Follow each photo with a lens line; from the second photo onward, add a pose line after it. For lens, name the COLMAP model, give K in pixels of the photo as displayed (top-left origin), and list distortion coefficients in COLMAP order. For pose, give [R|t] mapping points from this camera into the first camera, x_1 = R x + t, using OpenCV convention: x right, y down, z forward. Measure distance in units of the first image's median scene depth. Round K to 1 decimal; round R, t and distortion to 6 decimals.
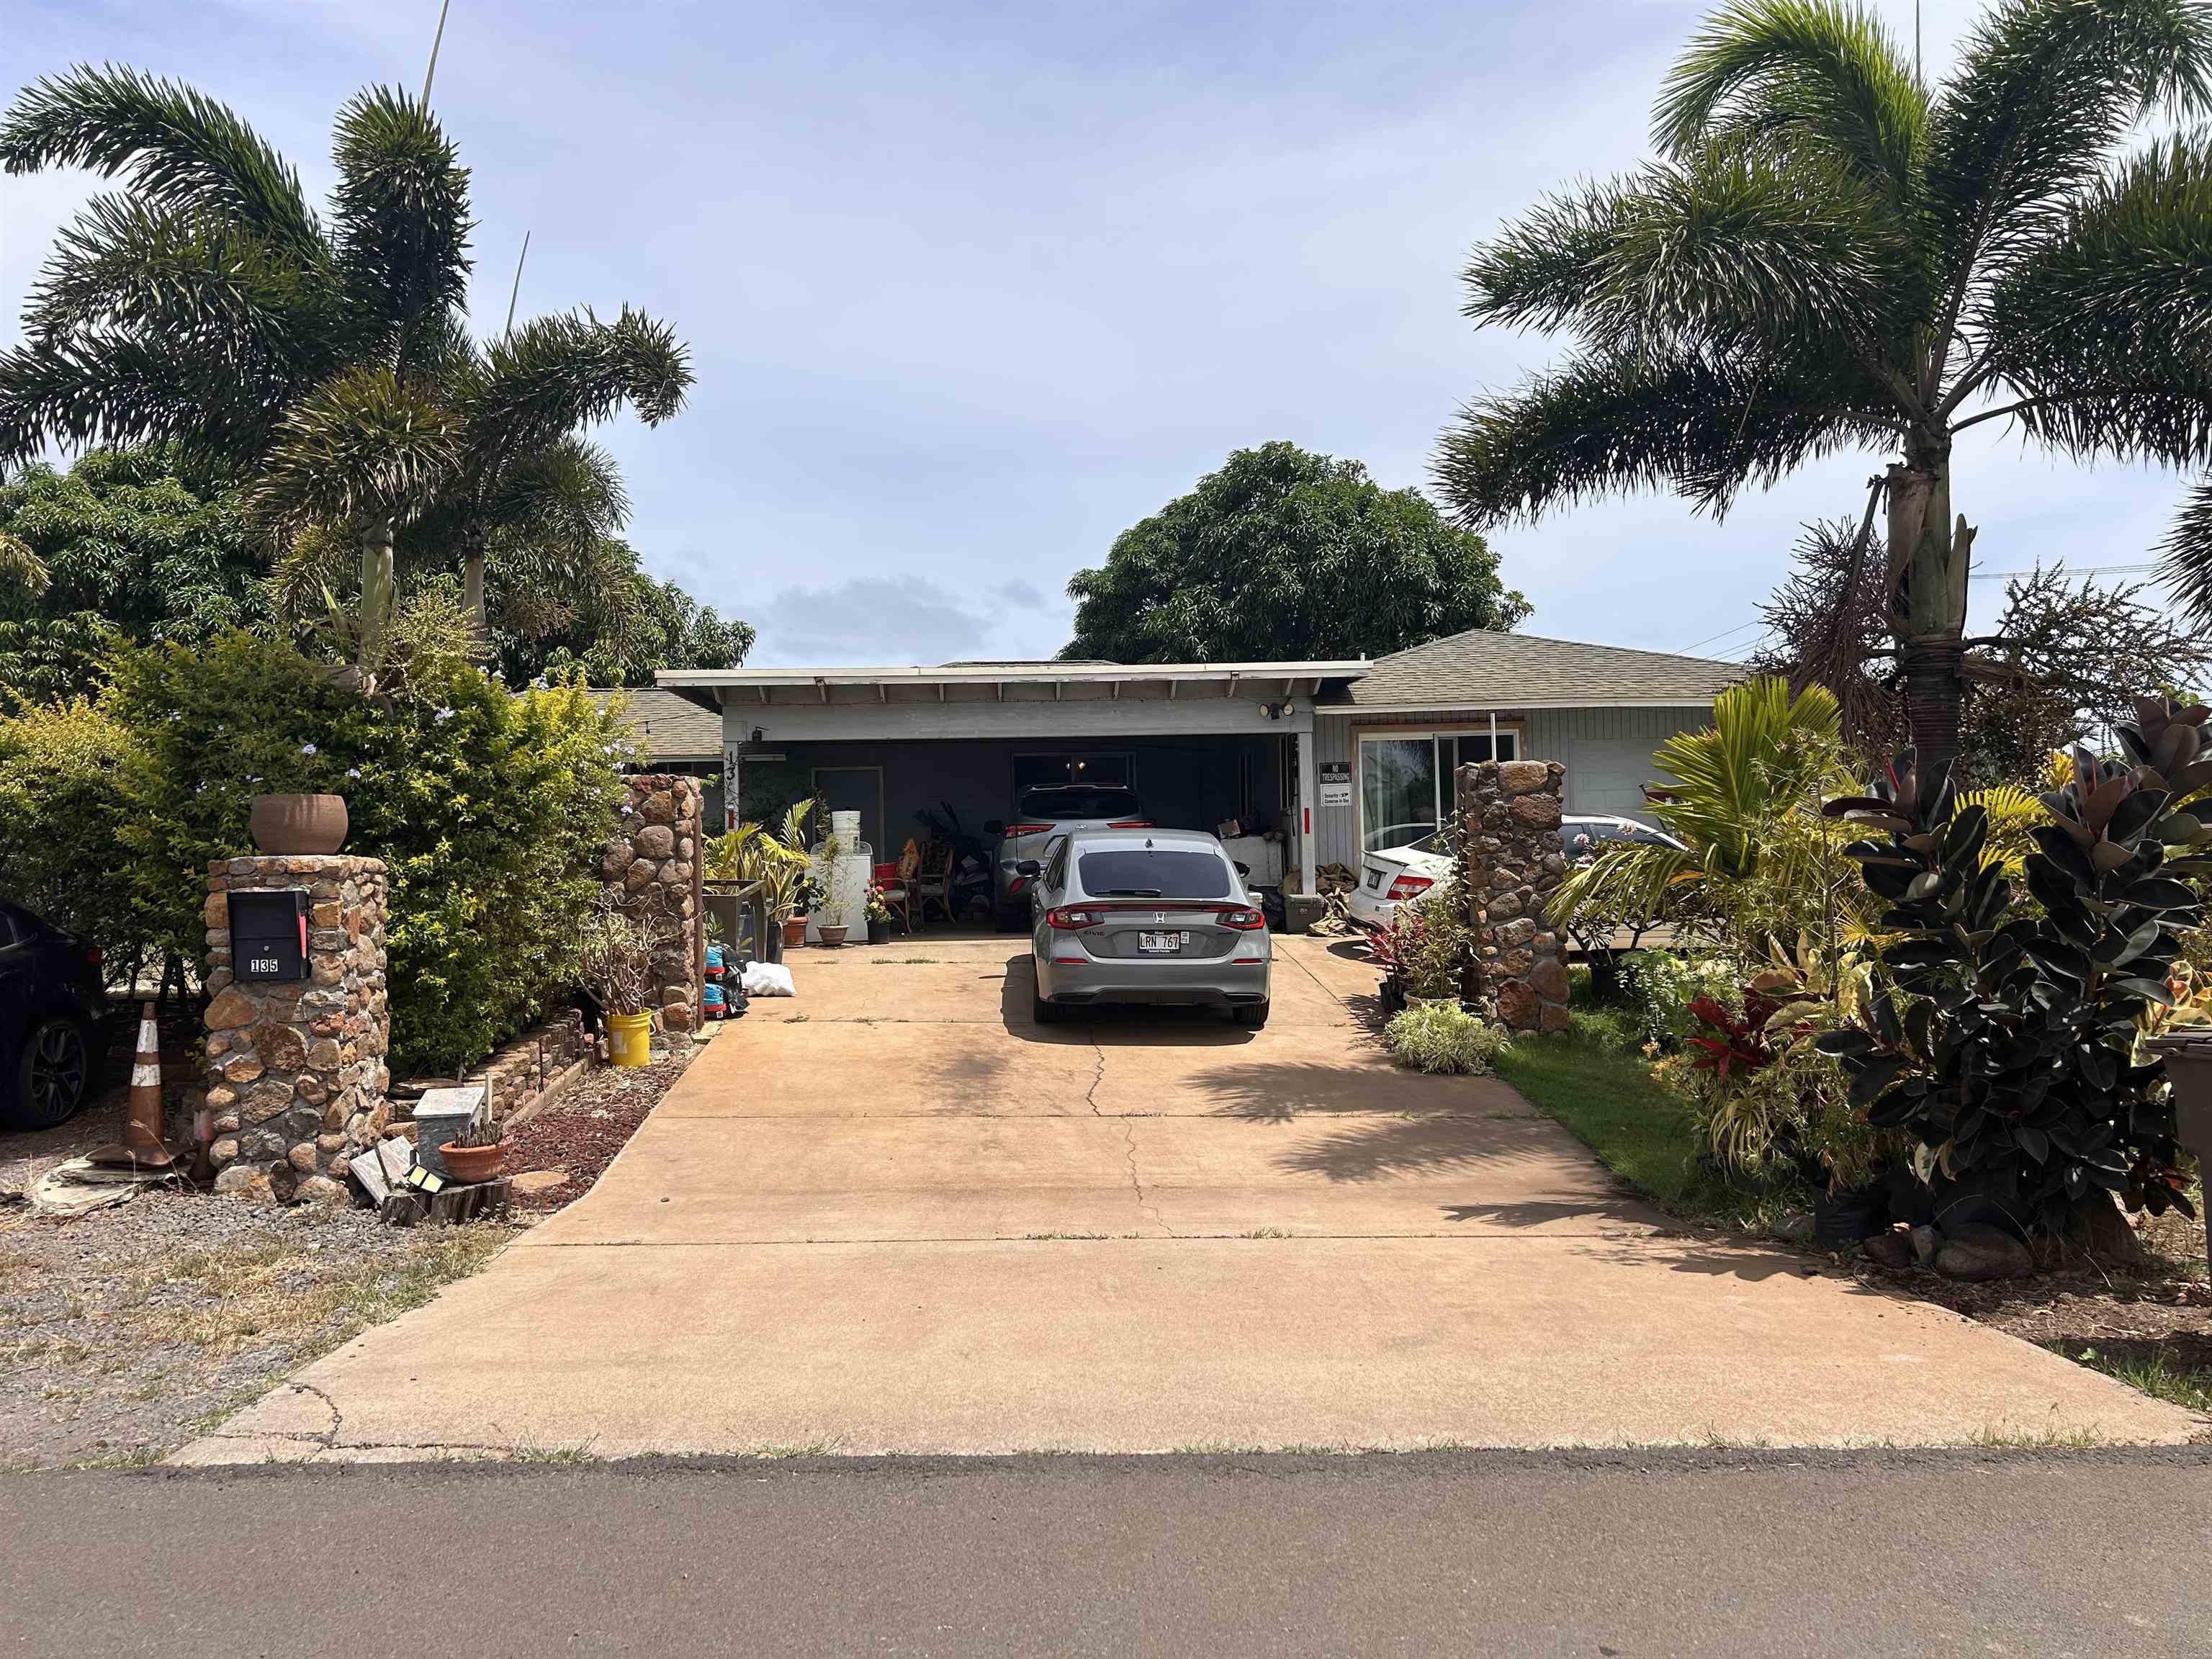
lens RADIAL K [[1677.2, 0, 1106.0], [0, 1677.2, 829.5], [0, 0, 1]] dist [0.001386, -0.057263]
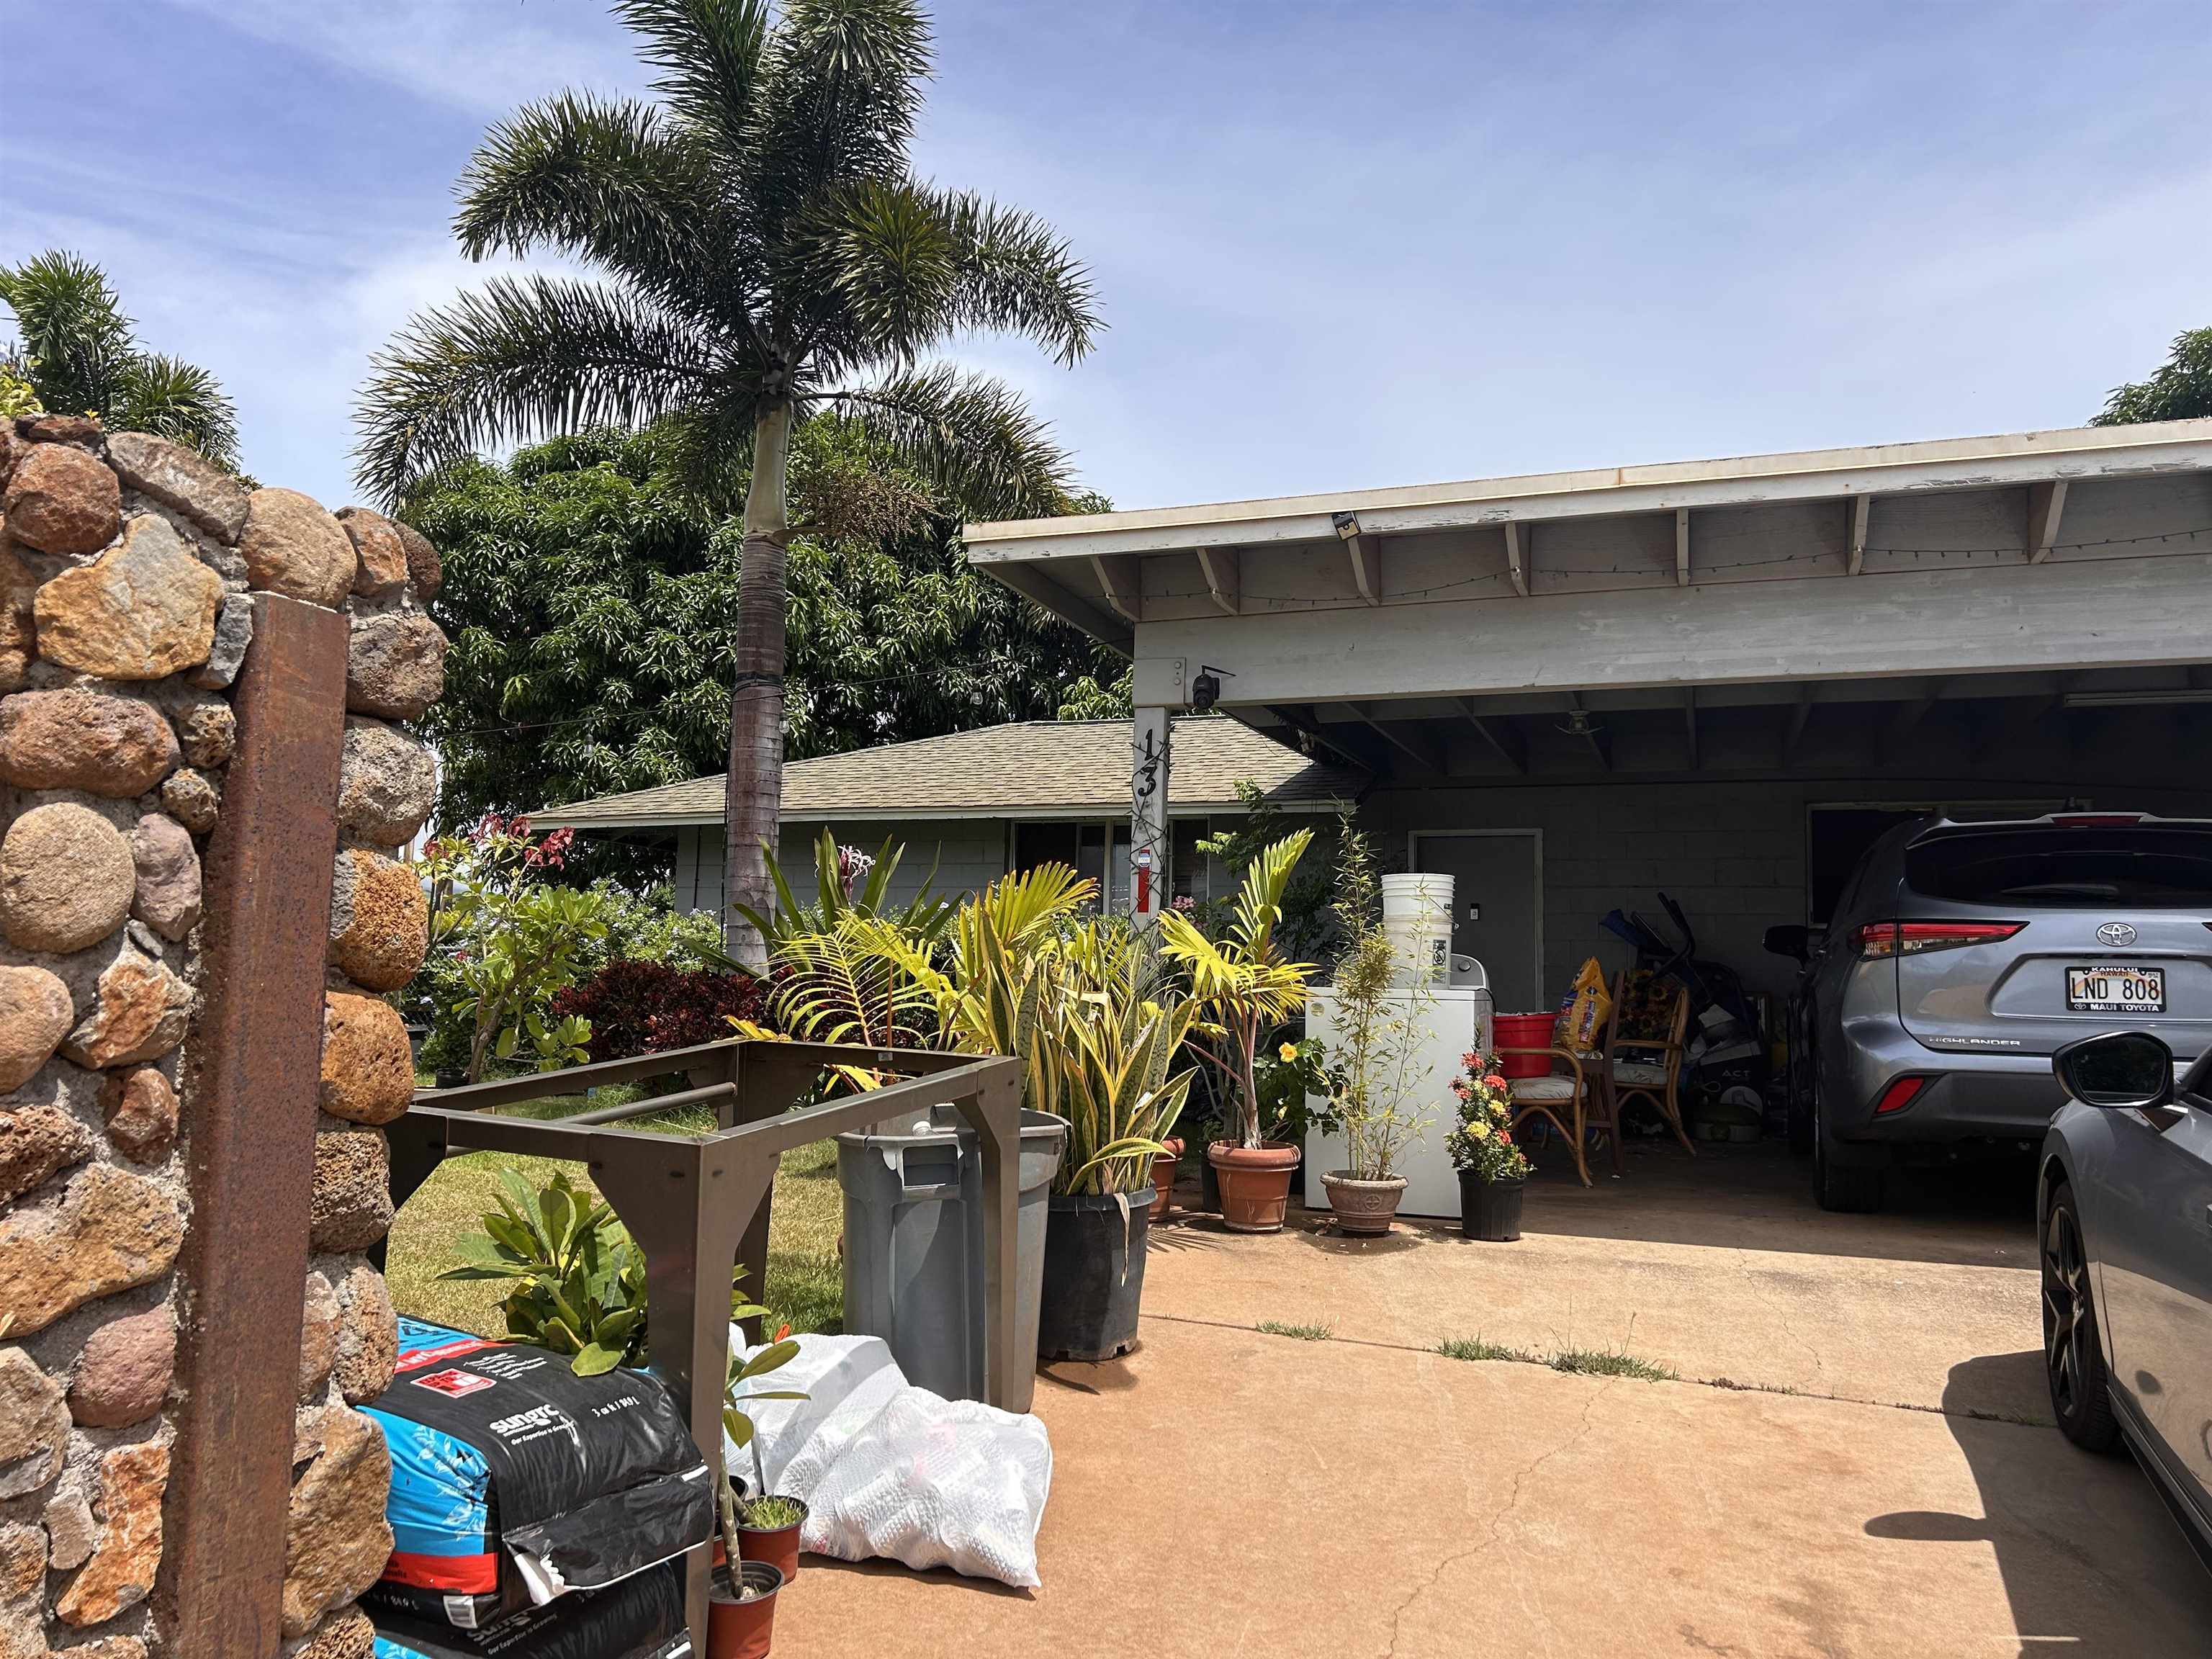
lens RADIAL K [[1686.1, 0, 1181.8], [0, 1686.1, 827.4], [0, 0, 1]] dist [0.102736, -0.000174]
pose [[0.935097, 0.002848, -0.354381, -0.066242], [-0.032996, 0.996324, -0.079057, 0.011221], [0.352853, 0.085619, 0.931753, 0.610471]]
